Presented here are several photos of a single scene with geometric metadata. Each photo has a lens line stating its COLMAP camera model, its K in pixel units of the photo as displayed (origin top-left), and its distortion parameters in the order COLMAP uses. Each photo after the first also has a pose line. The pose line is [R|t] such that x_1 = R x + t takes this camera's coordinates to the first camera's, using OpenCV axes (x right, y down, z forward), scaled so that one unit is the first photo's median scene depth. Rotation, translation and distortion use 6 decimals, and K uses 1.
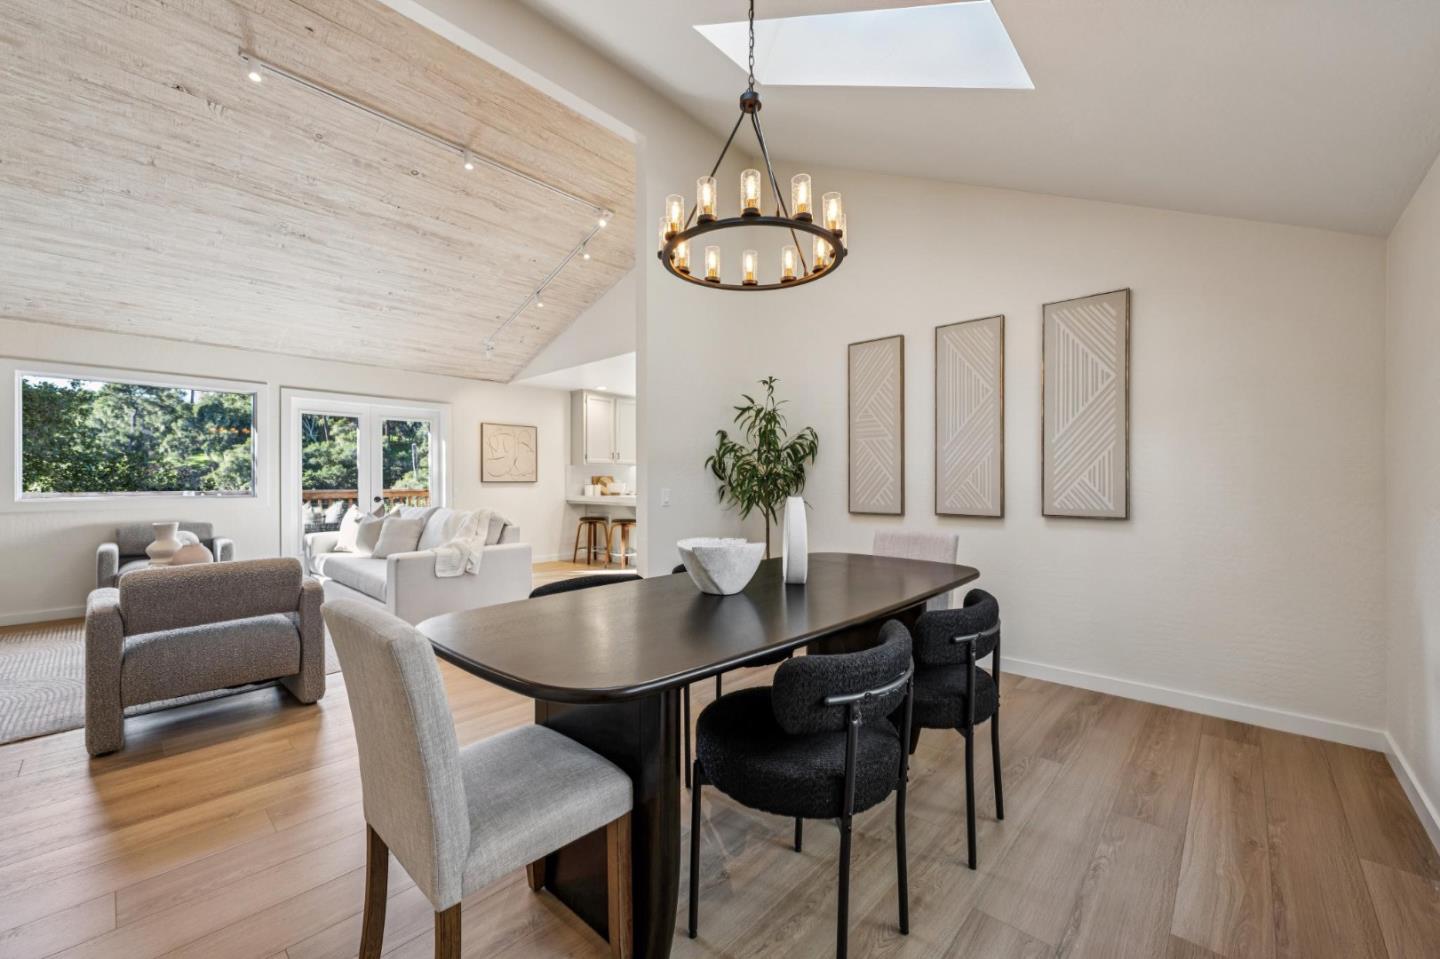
lens RADIAL K [[570.9, 0, 719.6], [0, 570.9, 483.7], [0, 0, 1]] dist [0.000511, -0.000198]
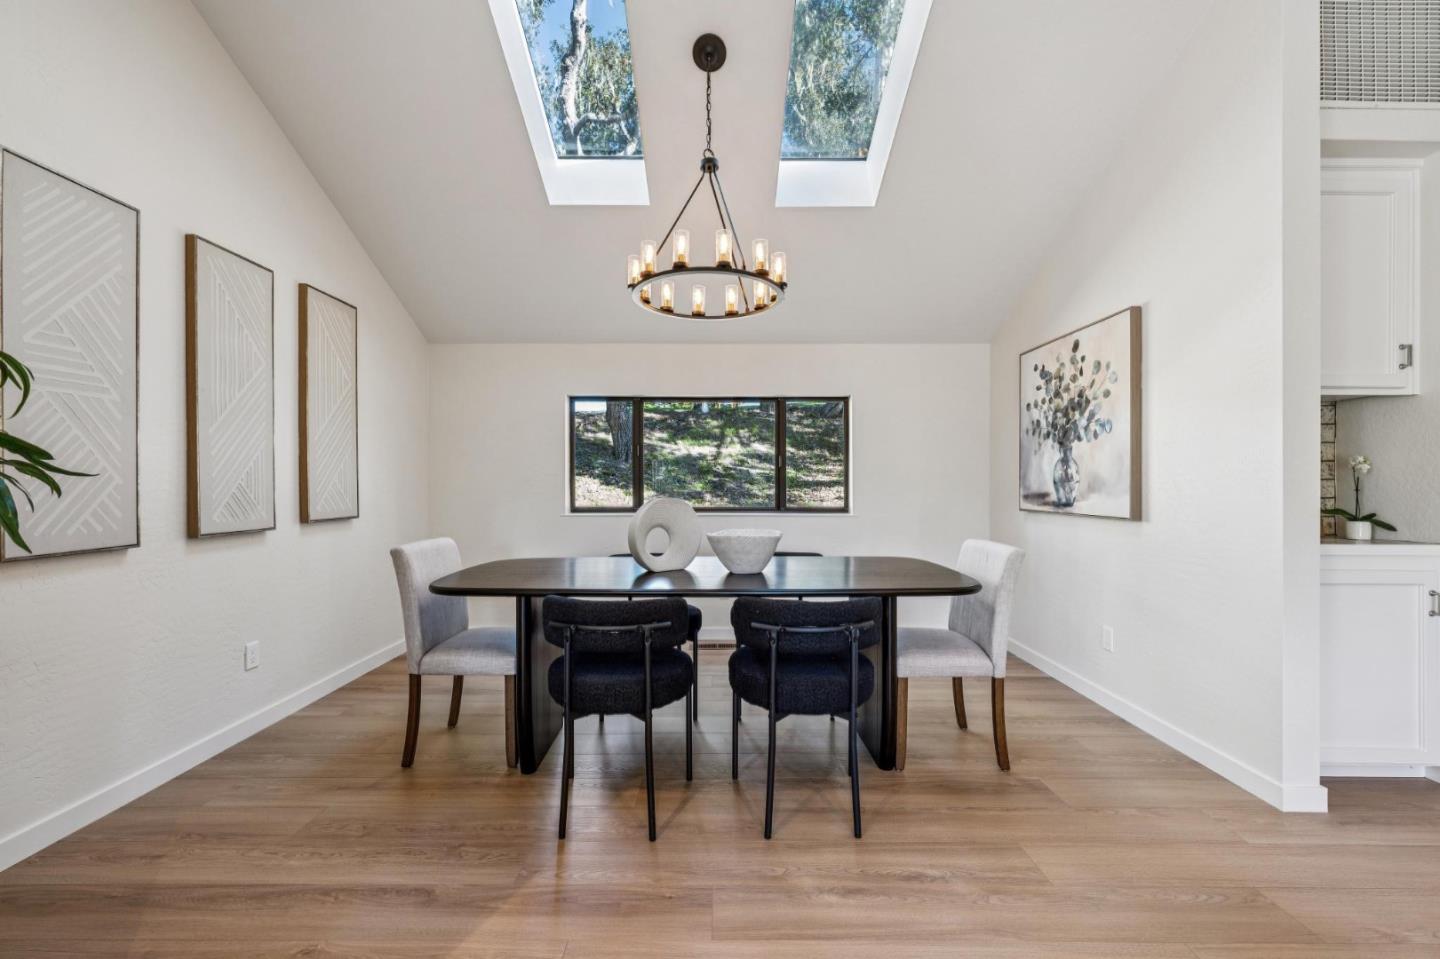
lens RADIAL K [[570.9, 0, 726.7], [0, 570.9, 481.5], [0, 0, 1]] dist [0.000511, -0.000198]
pose [[-0.679353, 0.001936, 0.733809, -0.209988], [0.002589, 0.999997, -0.000241, -0.001998], [-0.733807, 0.001736, -0.679356, 0.443653]]
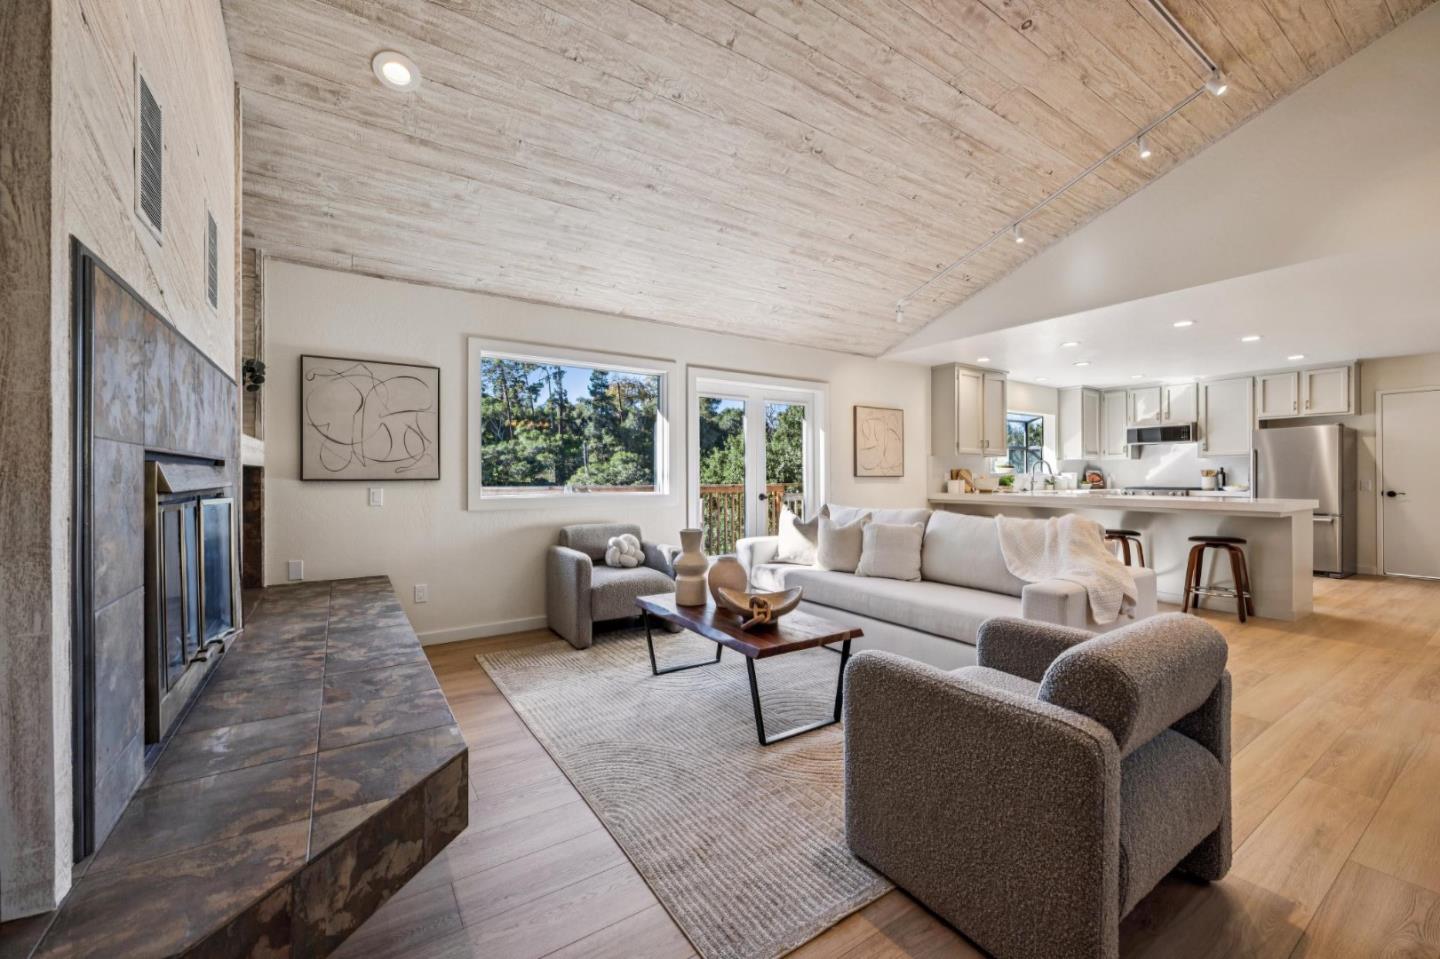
lens RADIAL K [[570.9, 0, 715.2], [0, 570.9, 474.7], [0, 0, 1]] dist [0.000511, -0.000198]
pose [[0.970396, -0.000326, -0.241517, -0.373109], [-0.001219, 0.999980, -0.006246, -0.000112], [0.241515, 0.006356, 0.970376, 0.127064]]
